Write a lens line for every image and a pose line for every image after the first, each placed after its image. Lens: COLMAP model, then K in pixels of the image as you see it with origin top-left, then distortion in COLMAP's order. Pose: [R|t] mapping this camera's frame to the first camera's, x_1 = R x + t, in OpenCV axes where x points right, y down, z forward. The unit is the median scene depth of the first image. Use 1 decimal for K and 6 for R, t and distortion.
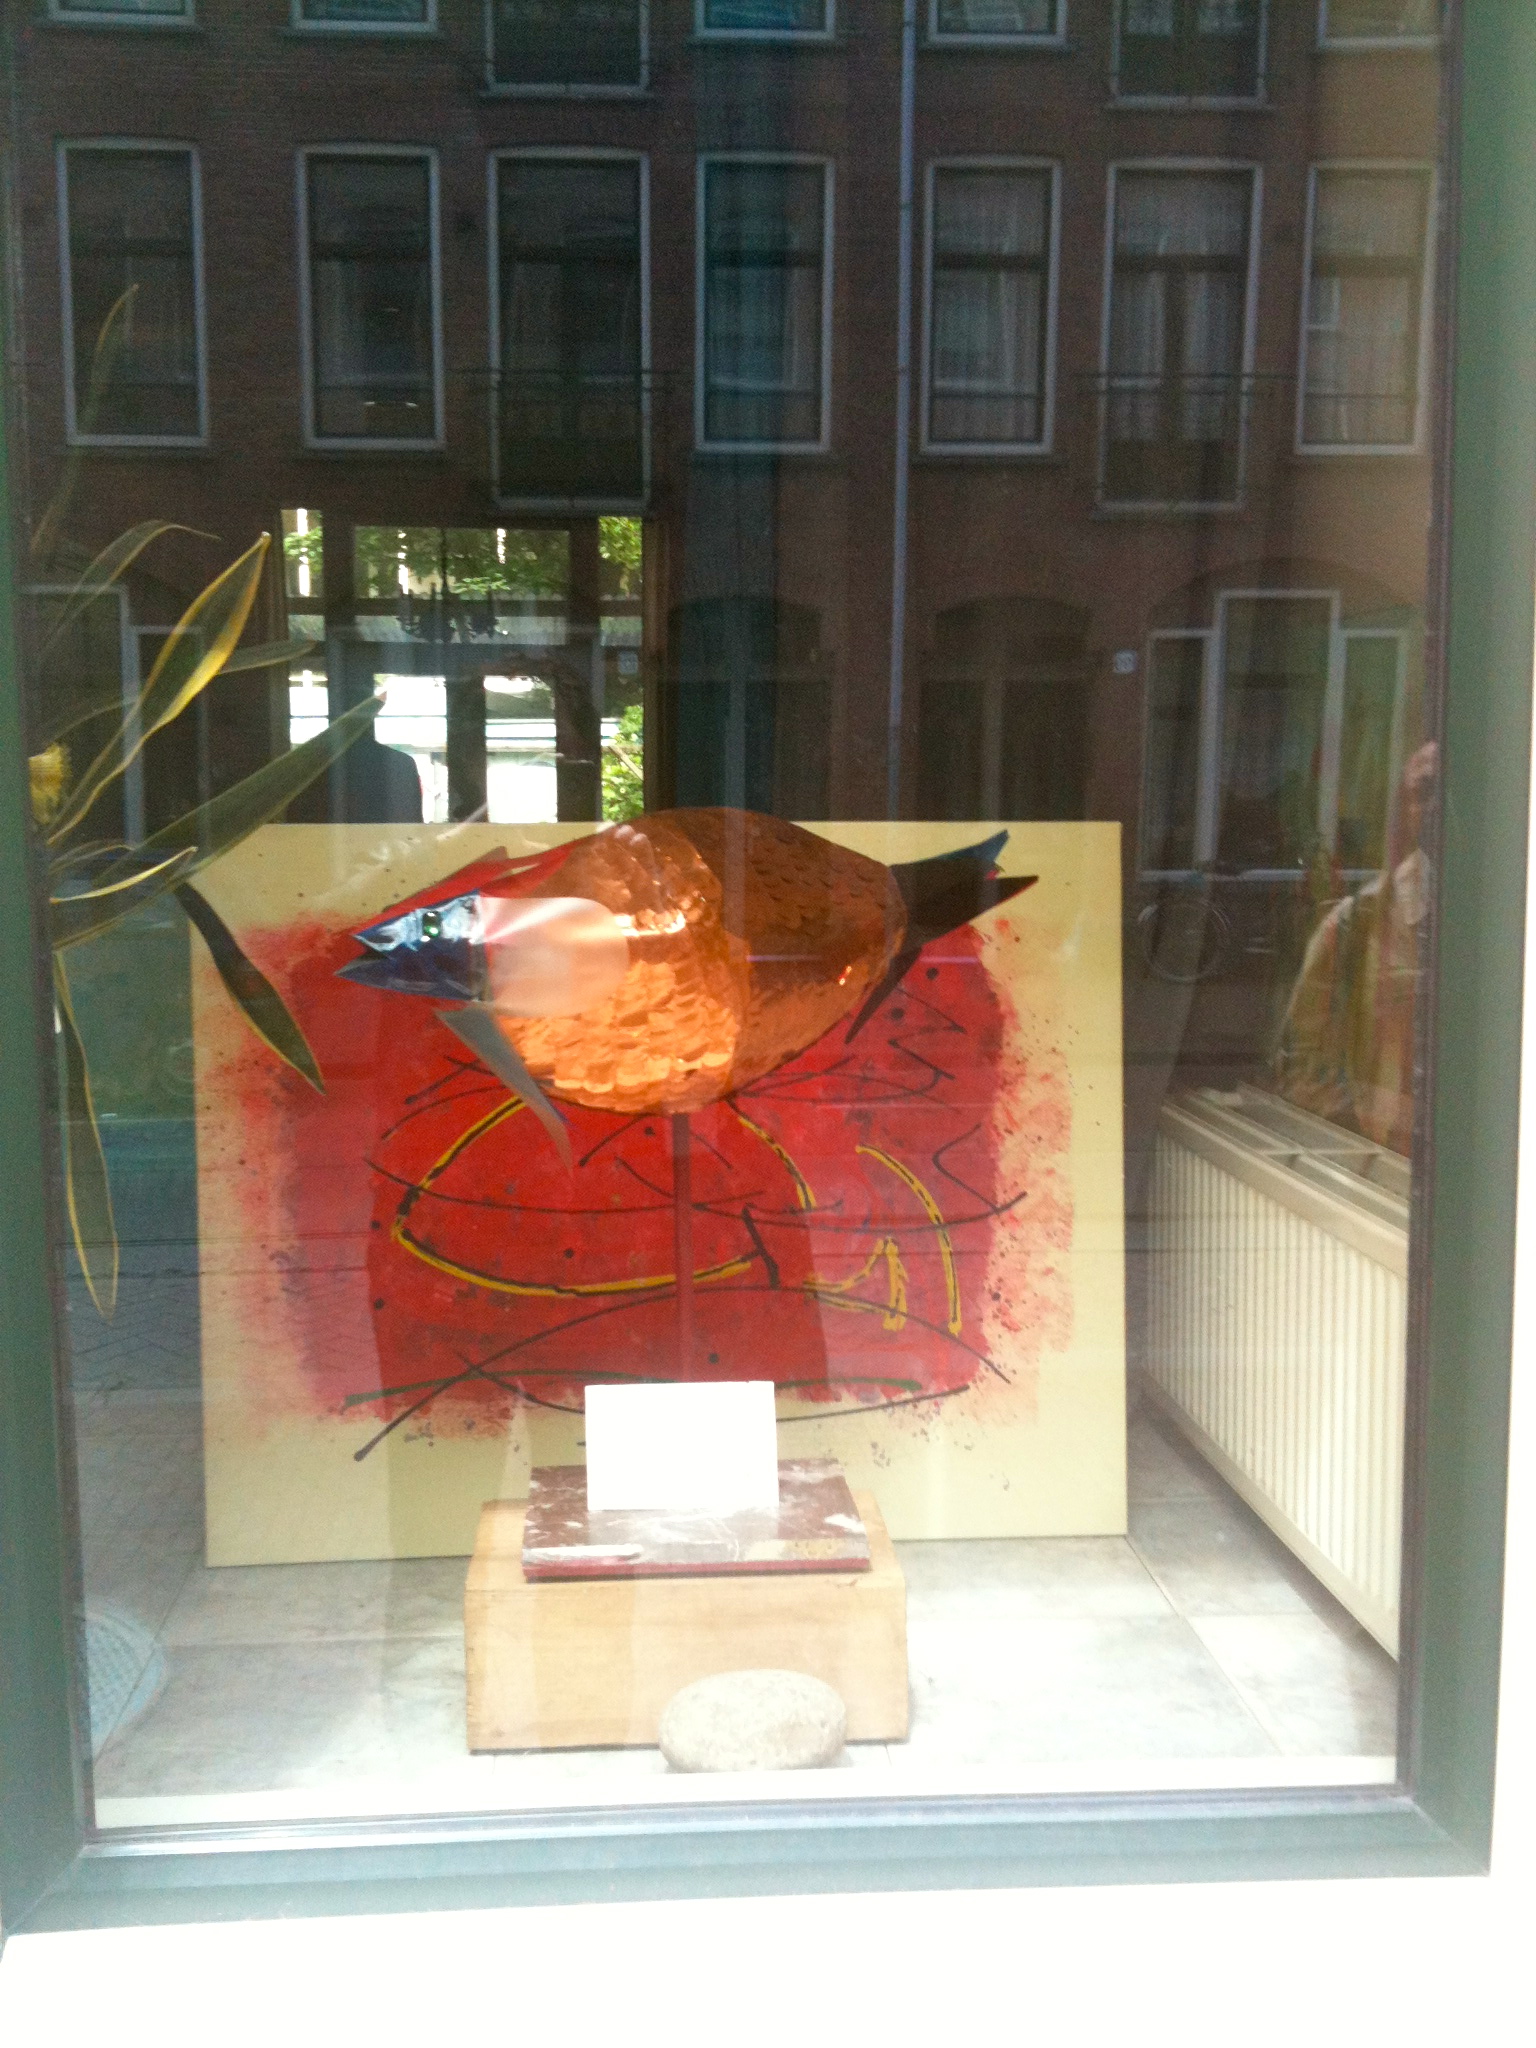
lens RADIAL K [[2296.8, 0, 768.0], [0, 2296.8, 1024.0], [0, 0, 1]] dist [0.116034, -0.002893]
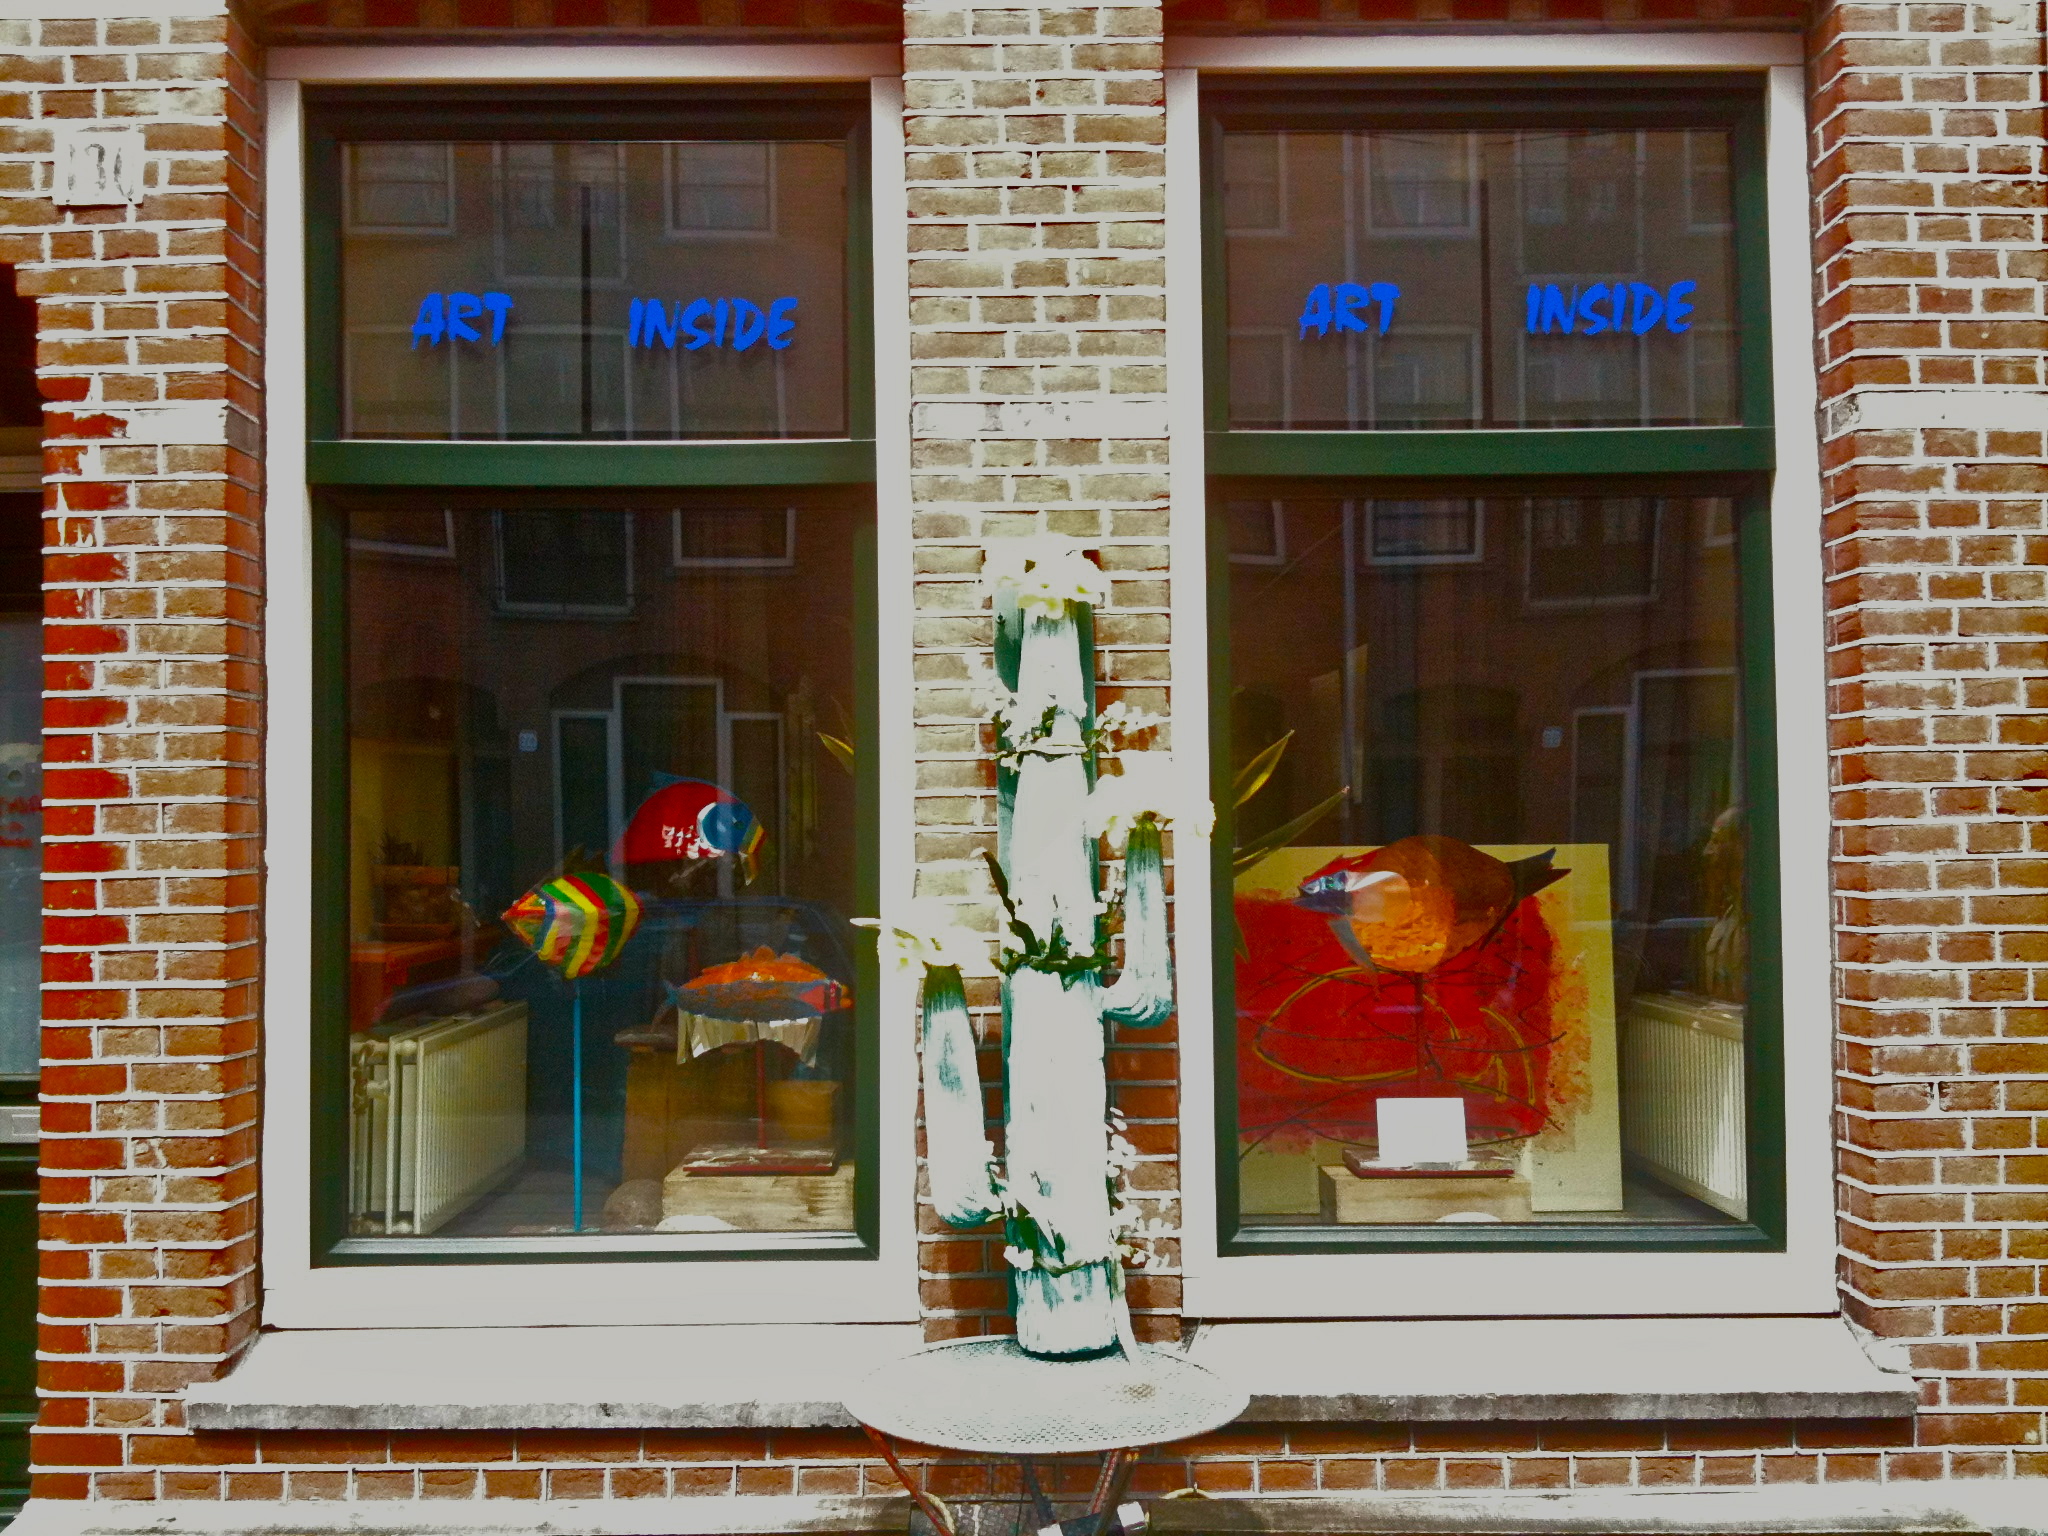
lens RADIAL K [[2318.0, 0, 1024.0], [0, 2318.0, 768.0], [0, 0, 1]] dist [-0.011353, -0.014001]
pose [[0.997753, -0.012299, -0.065867, -0.219363], [0.002930, 0.990077, -0.140493, 0.127606], [0.066941, 0.139985, 0.987888, -1.029697]]
